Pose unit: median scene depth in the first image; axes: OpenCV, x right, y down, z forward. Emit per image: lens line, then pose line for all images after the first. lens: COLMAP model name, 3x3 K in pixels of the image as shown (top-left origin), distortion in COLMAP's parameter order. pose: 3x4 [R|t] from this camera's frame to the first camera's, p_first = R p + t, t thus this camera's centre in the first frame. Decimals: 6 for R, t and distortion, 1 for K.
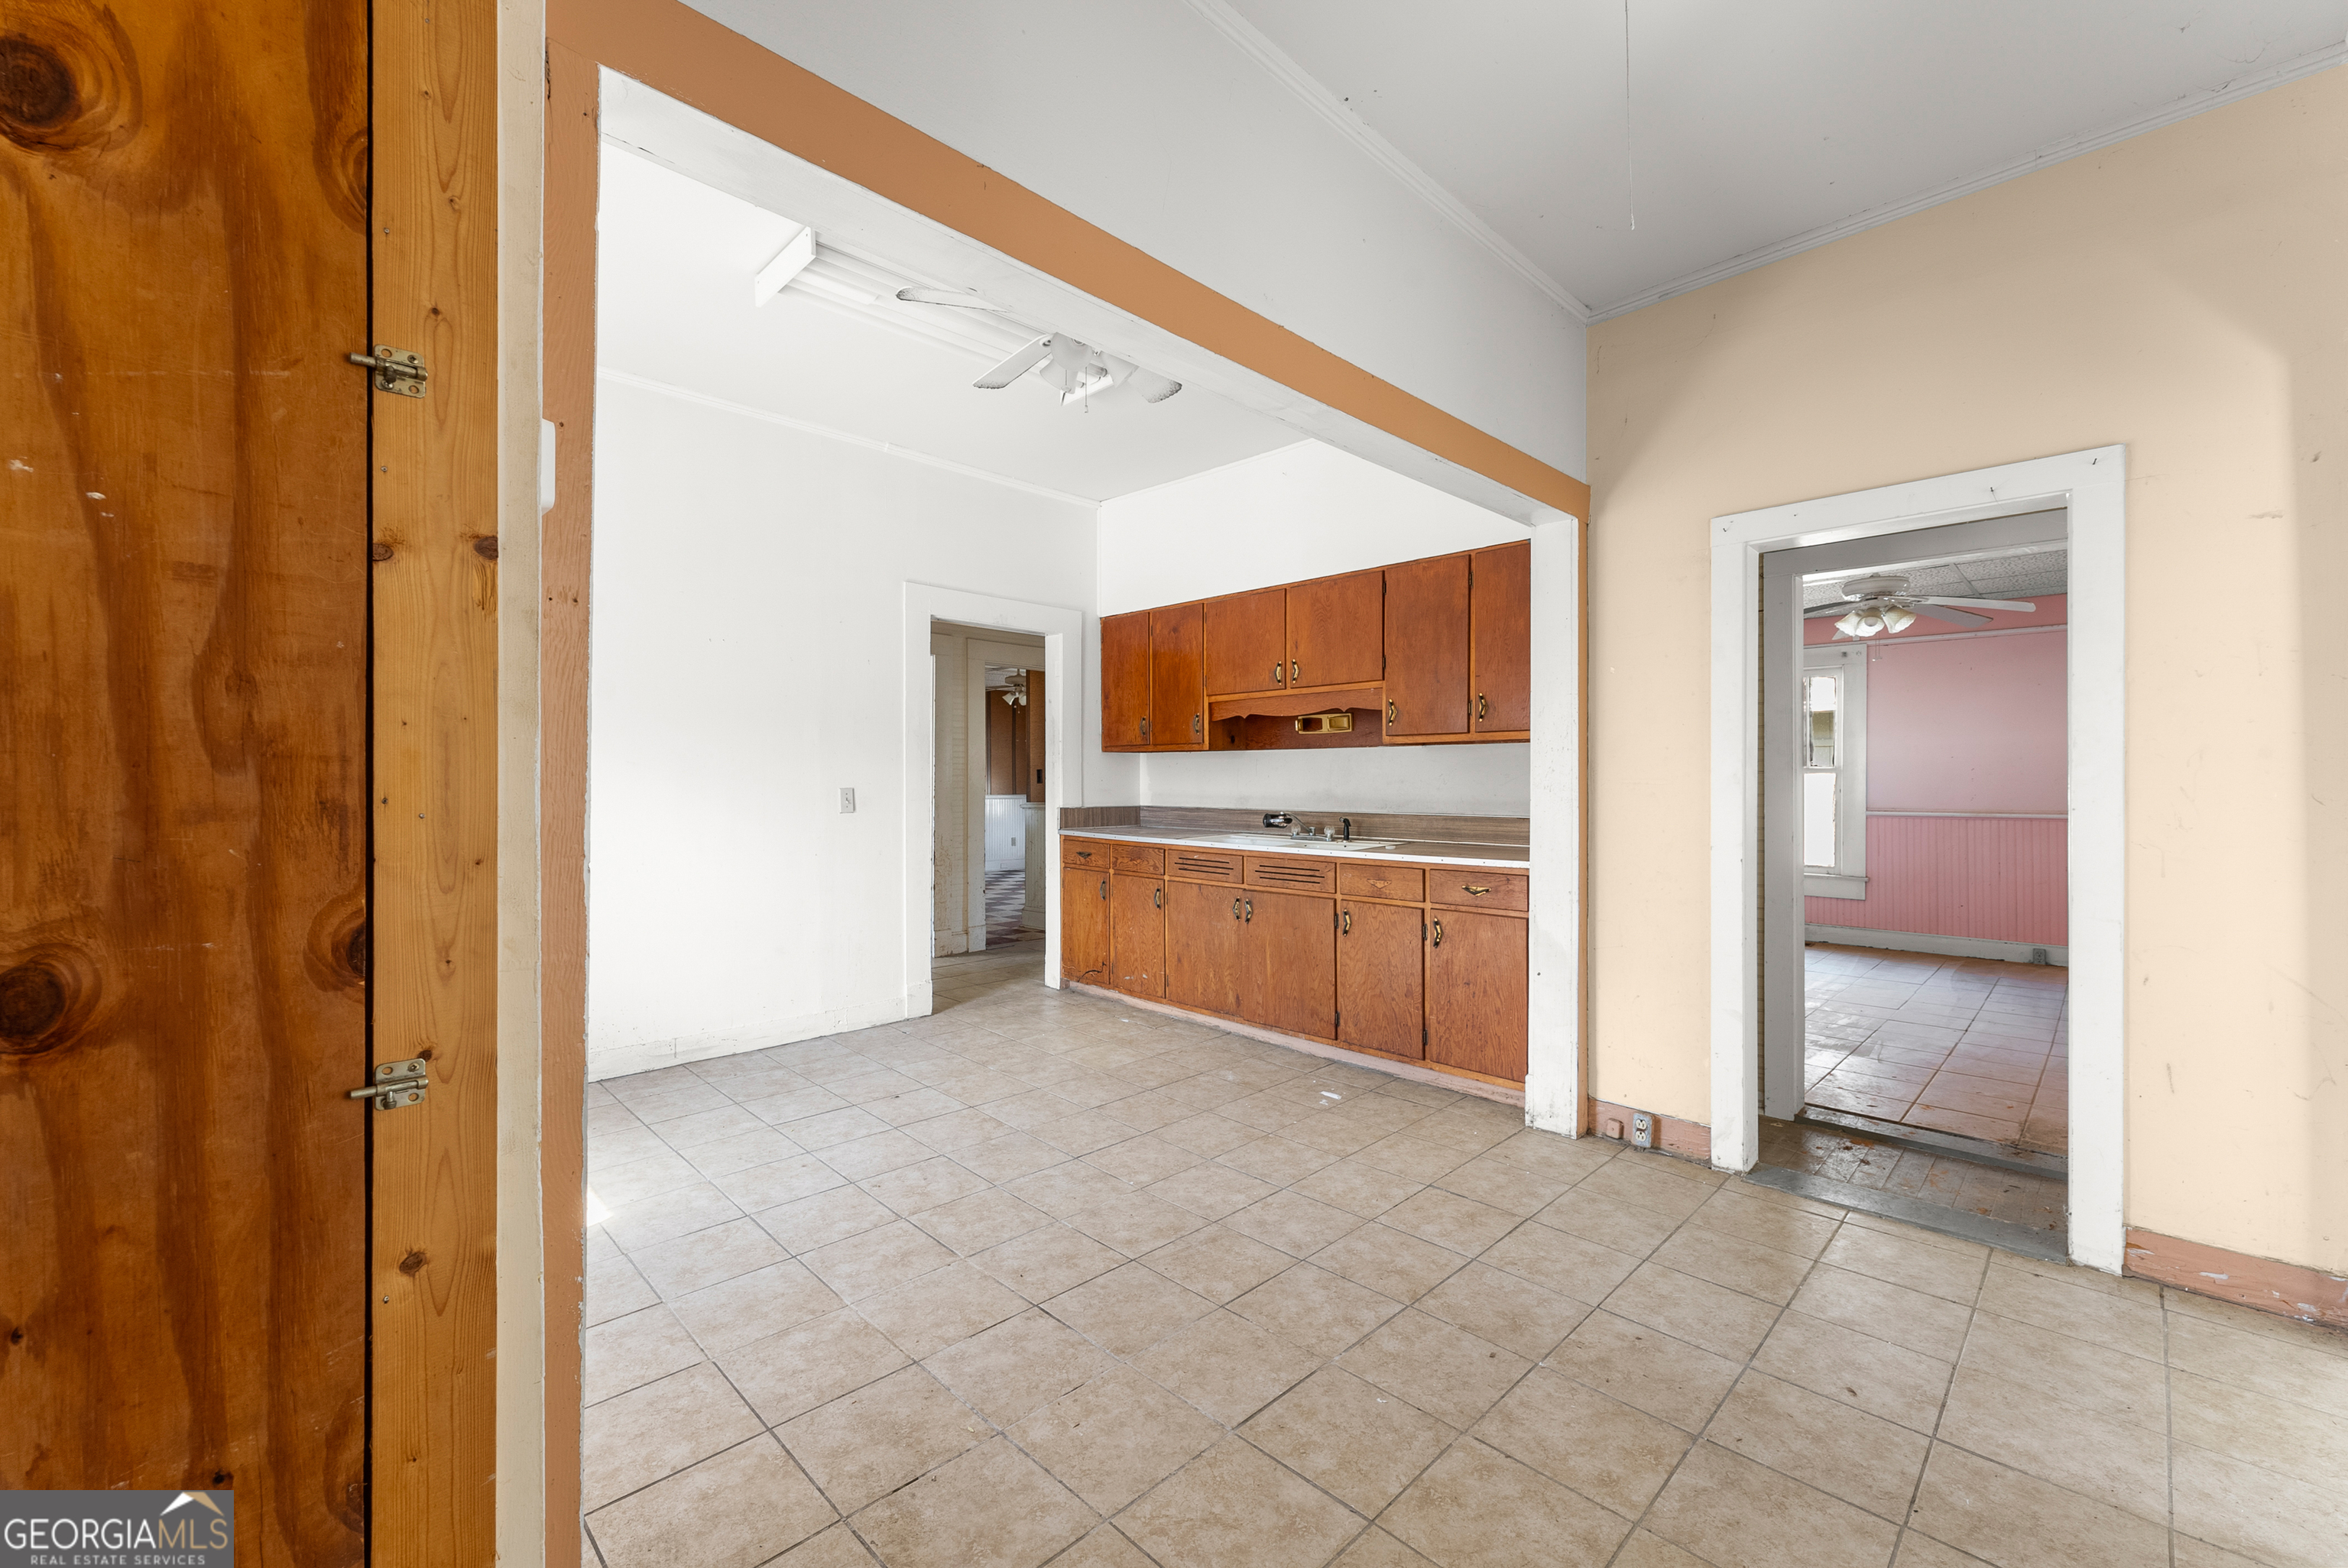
lens RADIAL K [[944.5, 0, 1175.4], [0, 944.5, 779.2], [0, 0, 1]] dist [0.001264, 0.000129]
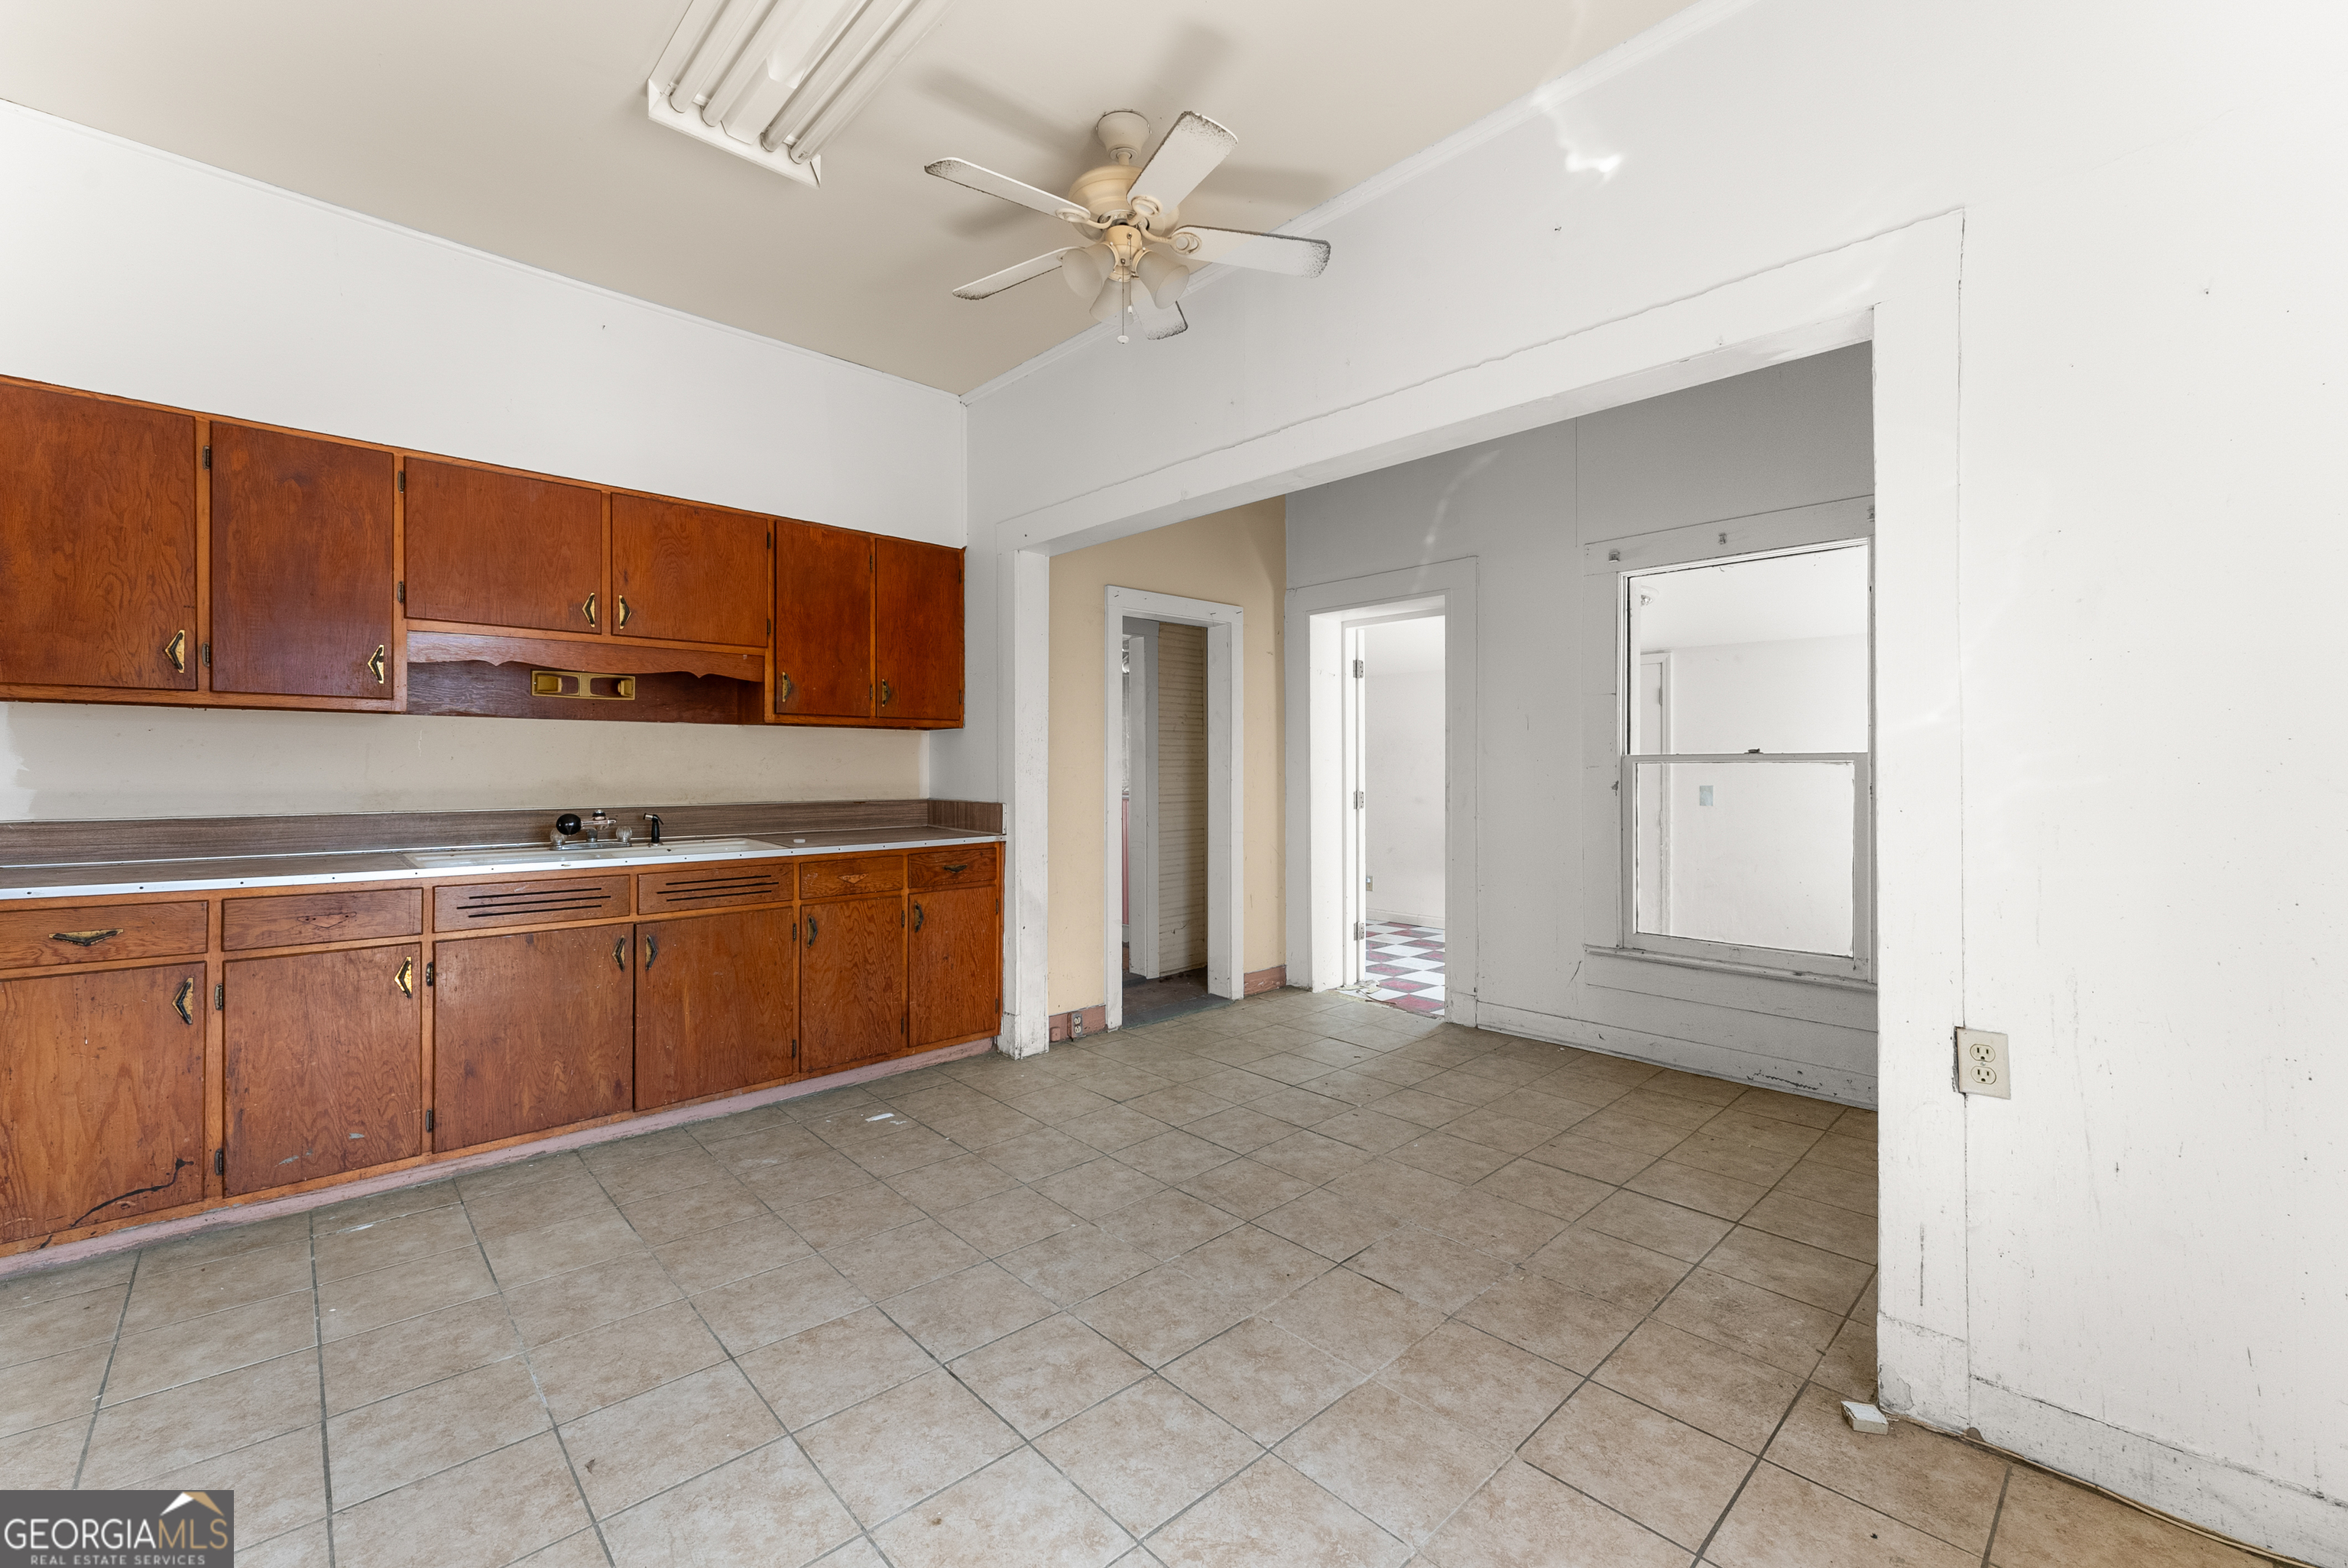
lens RADIAL K [[961.1, 0, 1179.6], [0, 961.1, 765.1], [0, 0, 1]] dist [0.000418, -0.000079]
pose [[0.022873, 0.000024, 0.999738, -0.683898], [-0.001829, 0.999998, 0.000018, 0.000727], [-0.999737, -0.001829, 0.022873, 0.646057]]
